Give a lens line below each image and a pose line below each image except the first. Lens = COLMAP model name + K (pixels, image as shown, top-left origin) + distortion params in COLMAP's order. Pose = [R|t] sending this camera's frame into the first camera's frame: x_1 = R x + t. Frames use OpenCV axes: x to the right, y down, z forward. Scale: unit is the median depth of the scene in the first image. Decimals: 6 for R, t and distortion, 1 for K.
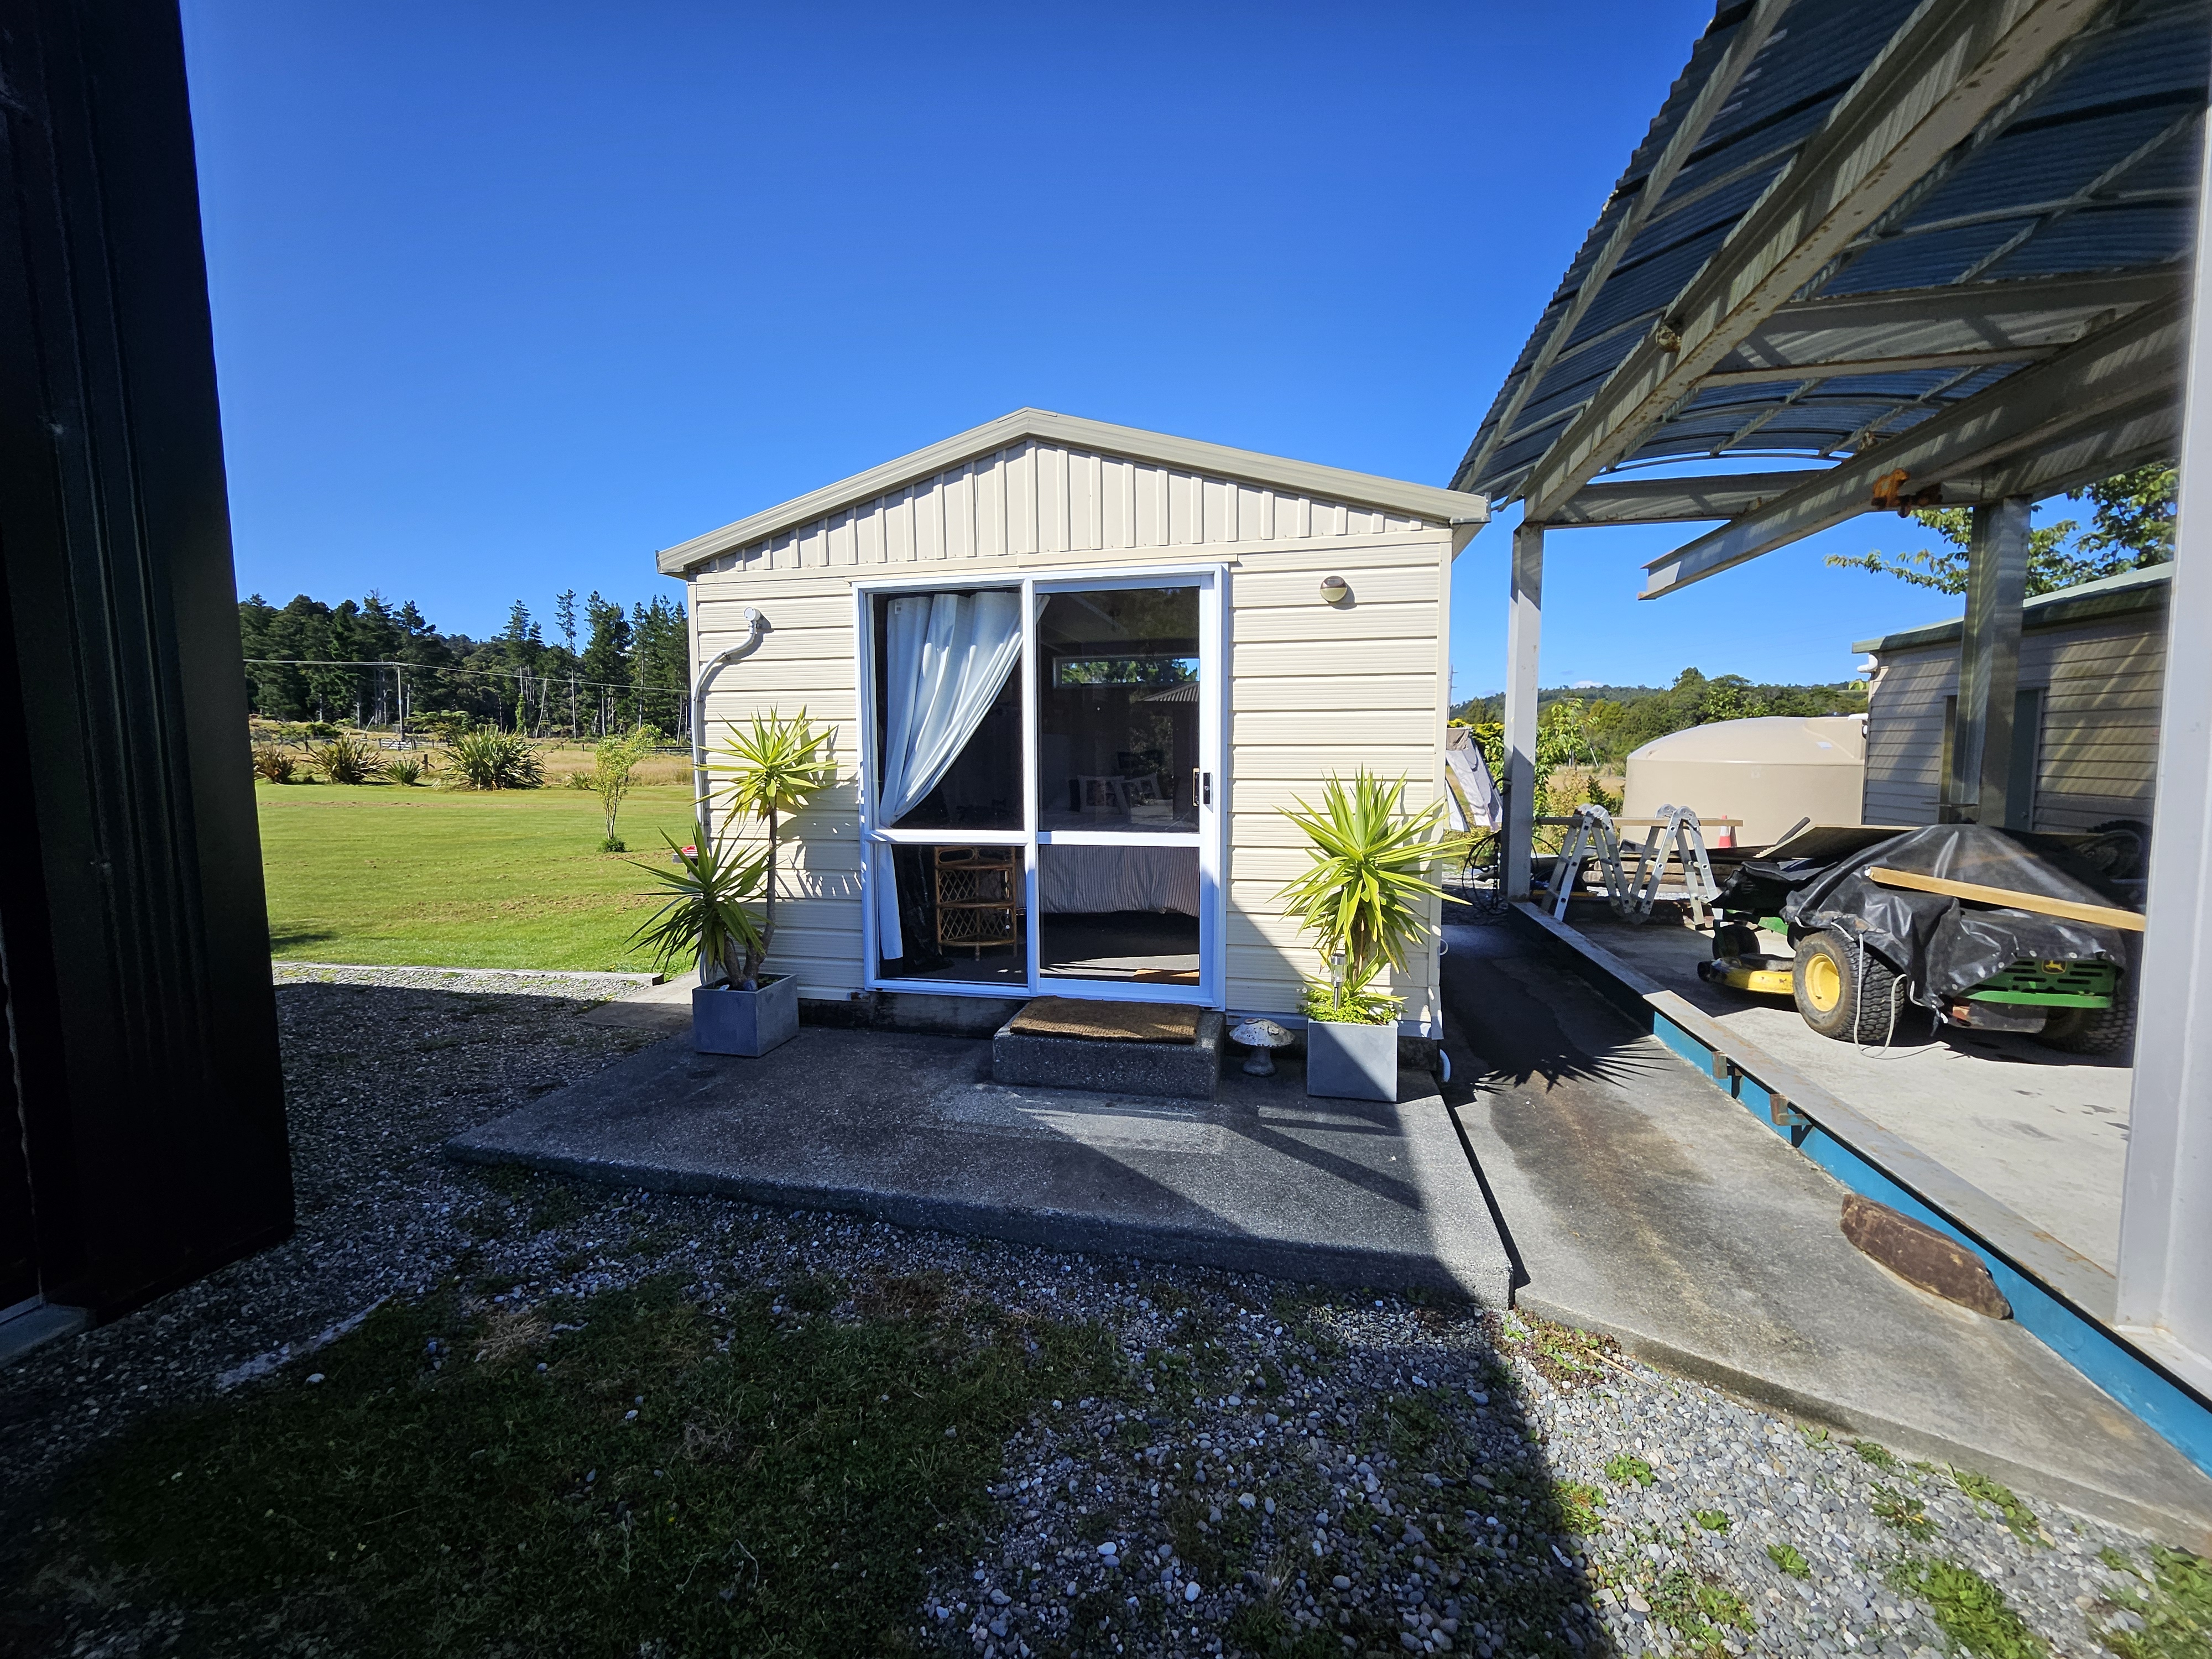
lens RADIAL K [[879.8, 0, 1092.6], [0, 879.8, 823.2], [0, 0, 1]] dist [-0.004443, -0.000380]
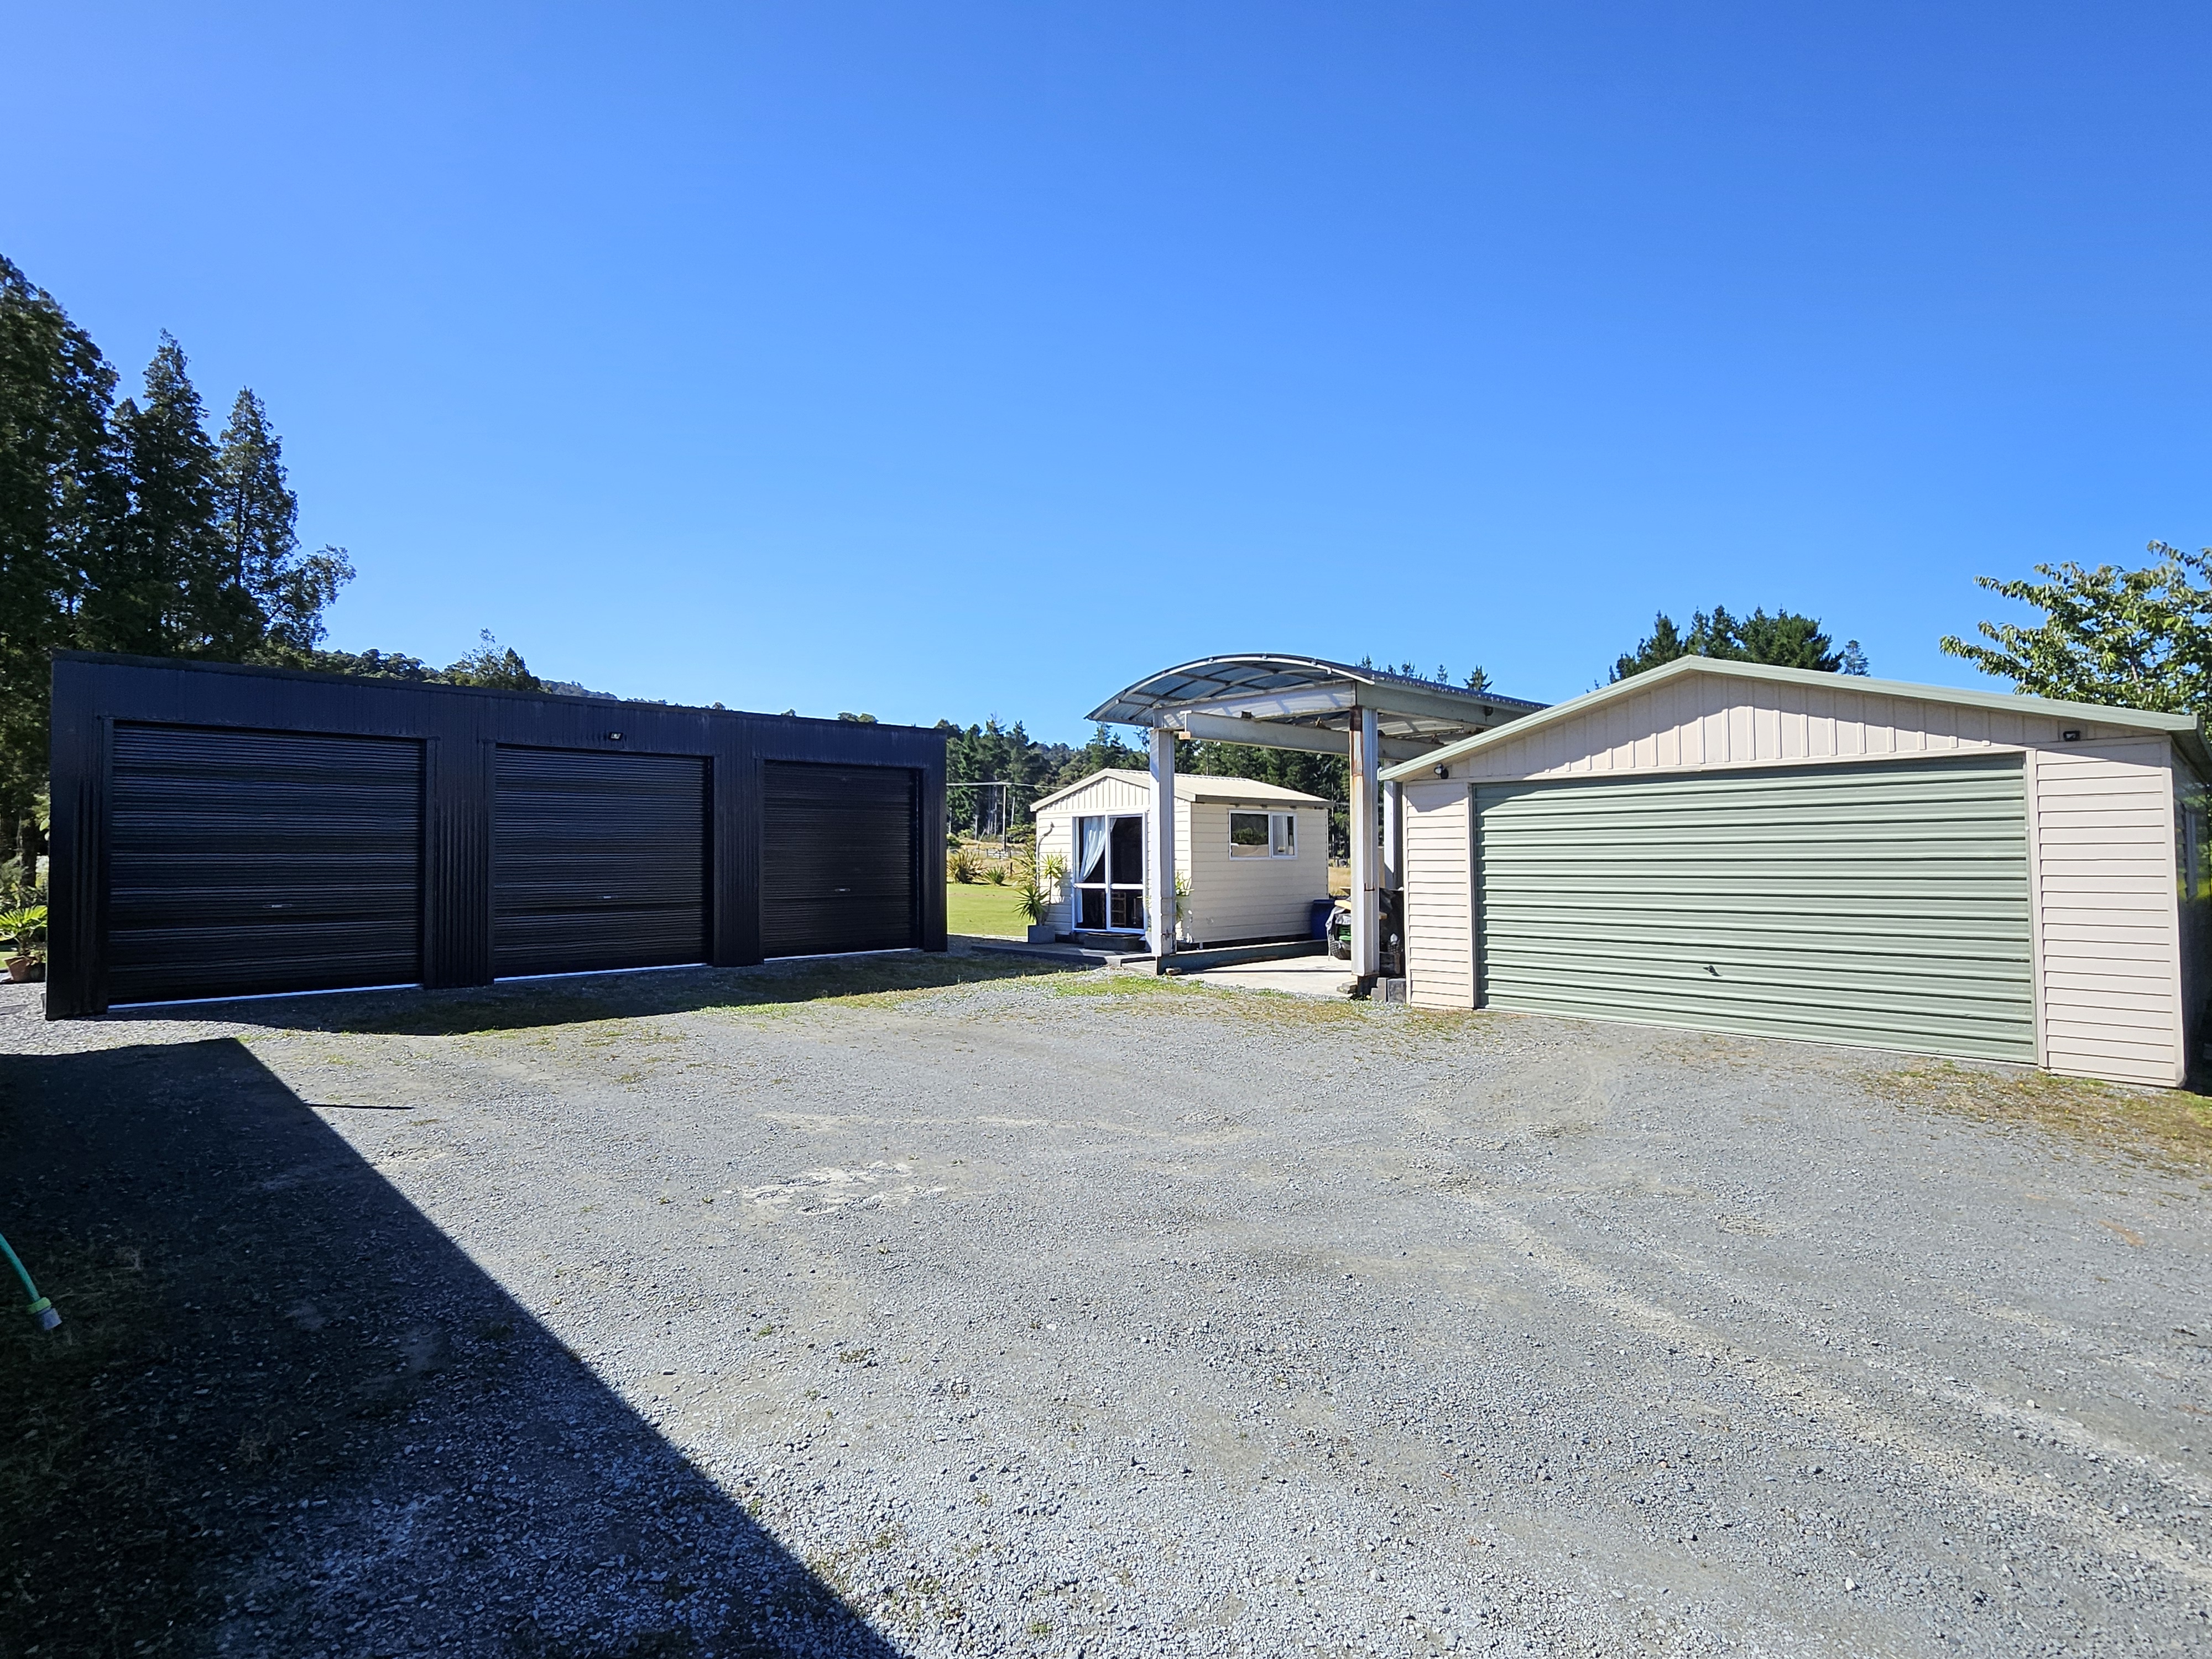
lens RADIAL K [[1105.6, 0, 1090.7], [0, 1105.6, 825.0], [0, 0, 1]] dist [-0.001461, 0.000348]
pose [[0.830229, -0.015447, -0.557208, 0.079846], [-0.047810, 0.993959, -0.098790, 0.007280], [0.555368, 0.108658, 0.824475, -0.092361]]
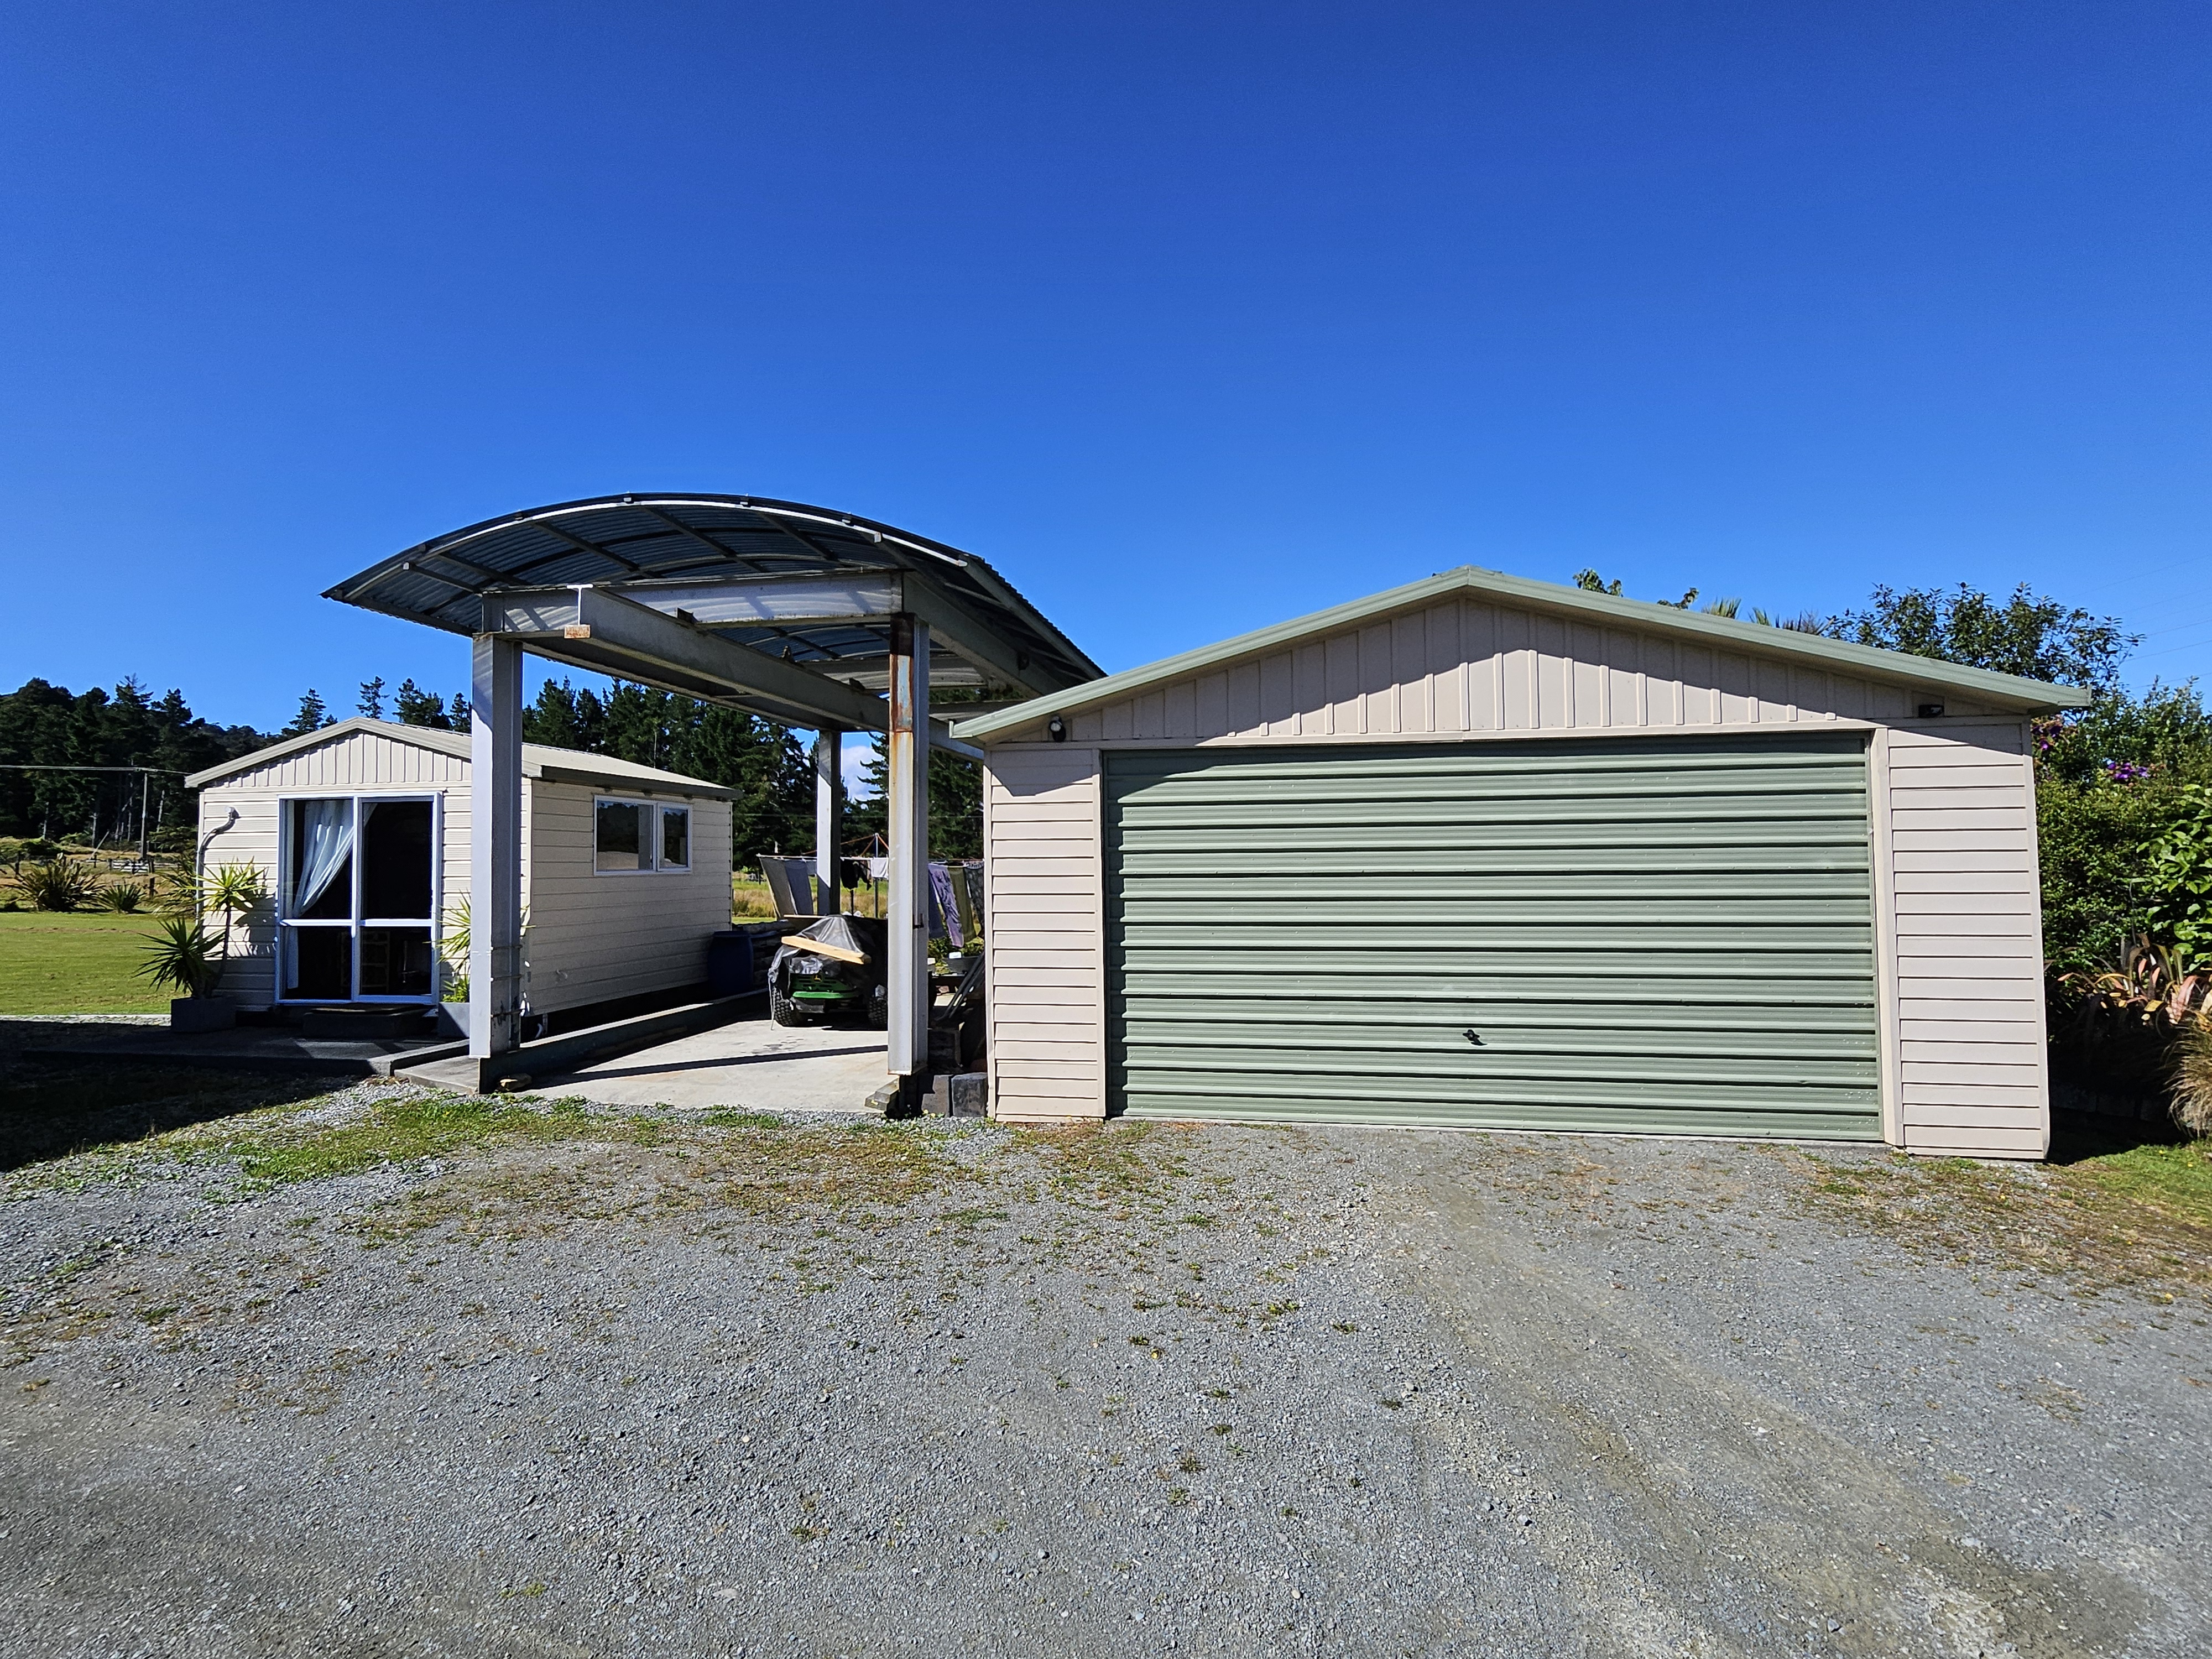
lens RADIAL K [[1105.6, 0, 1096.7], [0, 1105.6, 822.3], [0, 0, 1]] dist [-0.001461, 0.000348]
pose [[0.999146, -0.000206, 0.041313, 0.051575], [0.005397, 0.992069, -0.125578, 0.003938], [-0.040960, 0.125694, 0.991223, -0.054236]]
